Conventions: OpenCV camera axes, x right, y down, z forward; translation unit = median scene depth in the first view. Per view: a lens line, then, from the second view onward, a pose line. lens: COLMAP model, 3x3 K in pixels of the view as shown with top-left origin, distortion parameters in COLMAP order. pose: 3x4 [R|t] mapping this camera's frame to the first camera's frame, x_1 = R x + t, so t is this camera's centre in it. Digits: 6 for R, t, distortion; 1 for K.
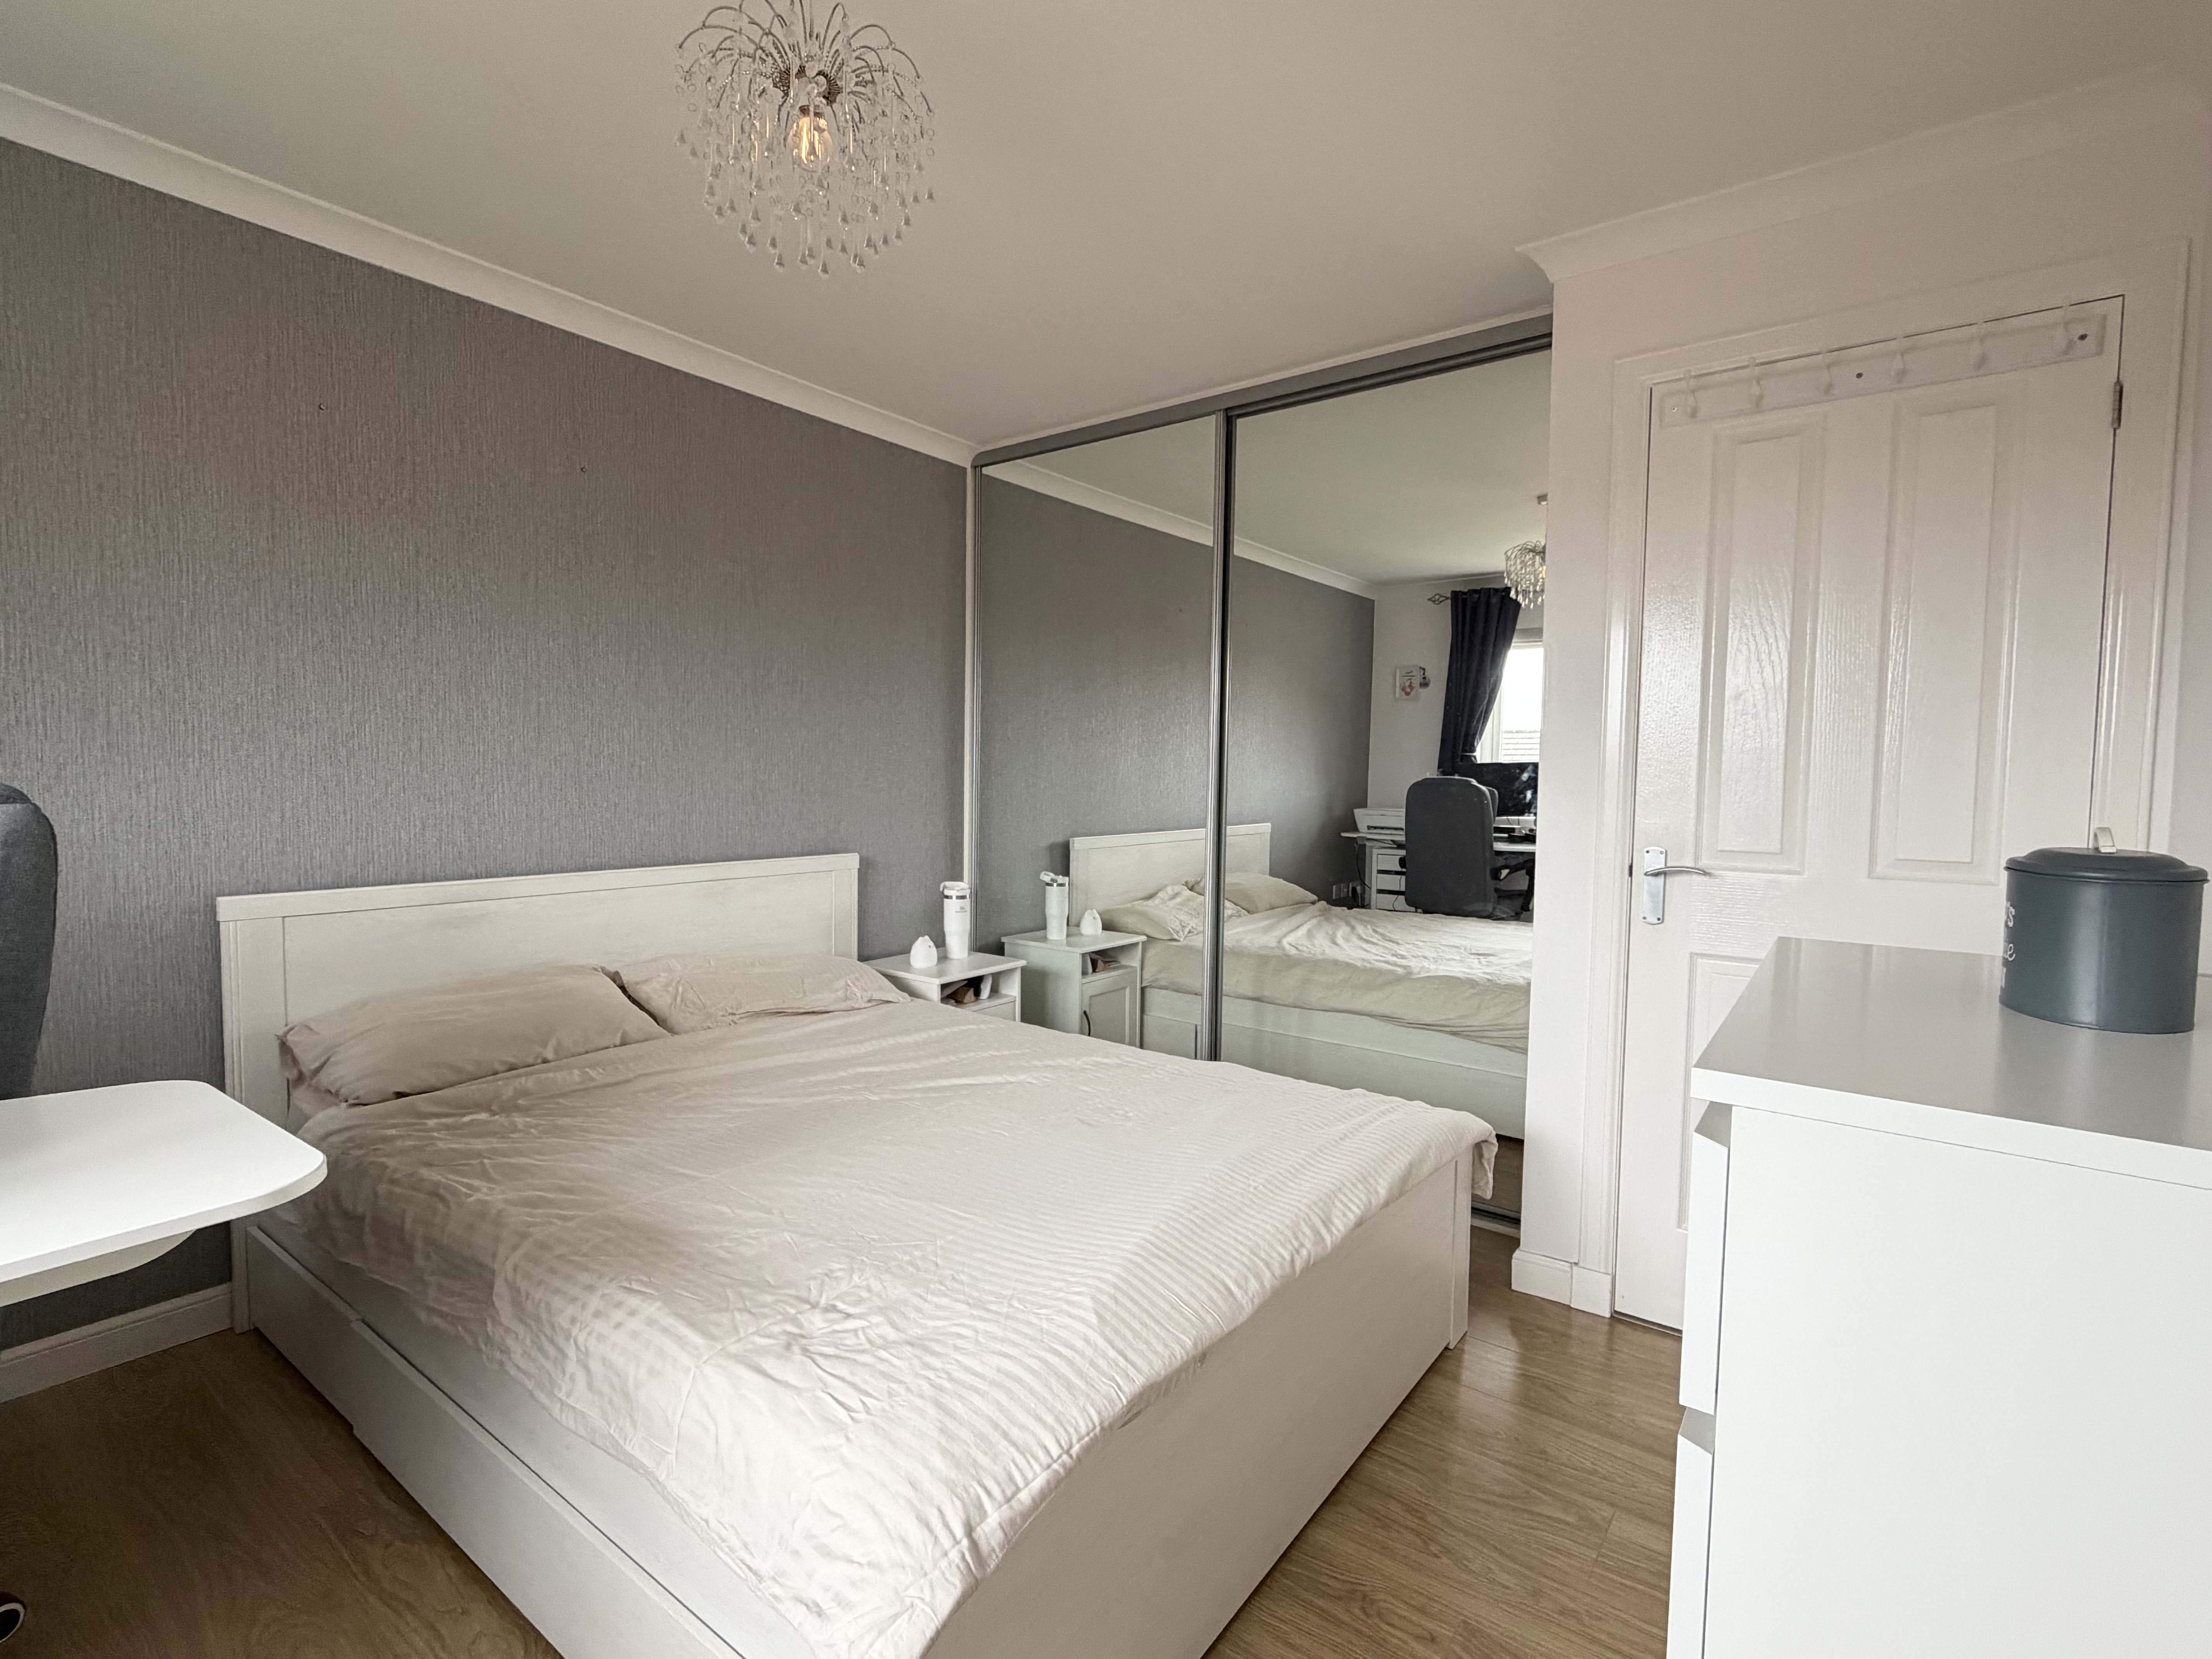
lens RADIAL K [[1035.0, 0, 1099.5], [0, 1035.0, 824.7], [0, 0, 1]] dist [0.000513, 0.000030]
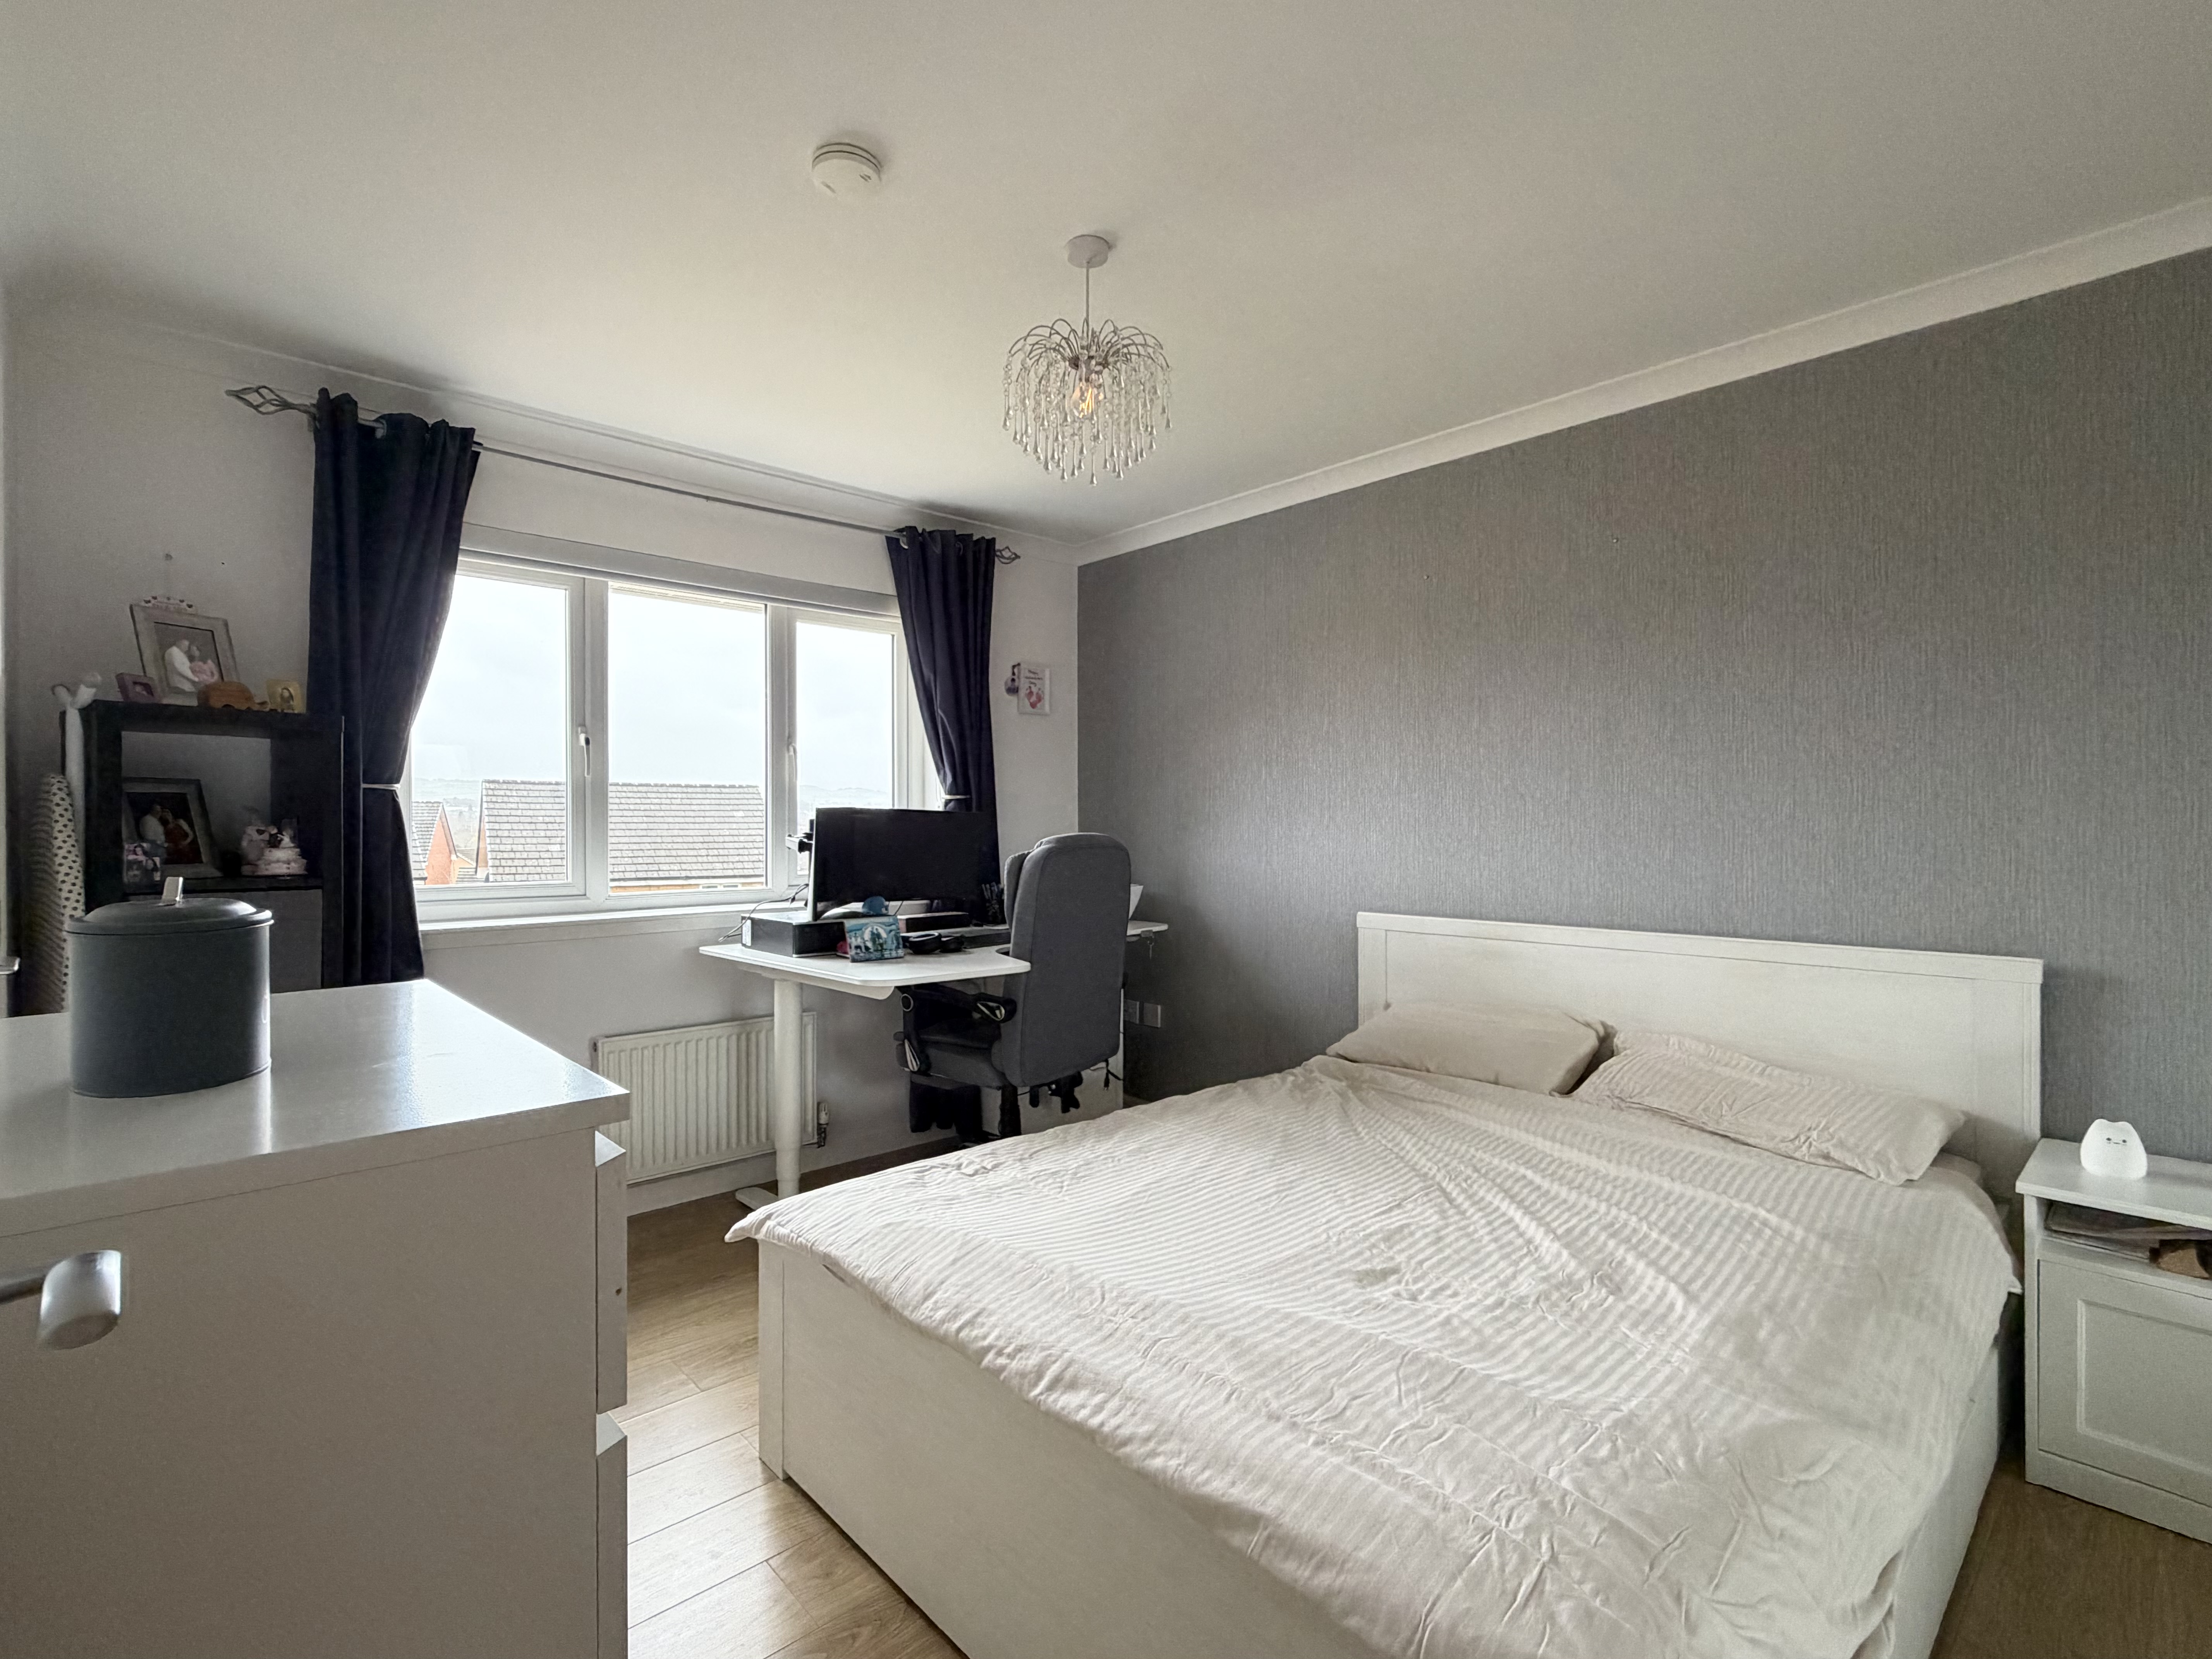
lens RADIAL K [[1035.0, 0, 1098.1], [0, 1035.0, 832.6], [0, 0, 1]] dist [0.000513, 0.000030]
pose [[-0.182186, -0.013485, -0.983172, 0.718138], [-0.059744, 0.998210, -0.002620, -0.020147], [0.981447, 0.058261, -0.182666, 0.838052]]
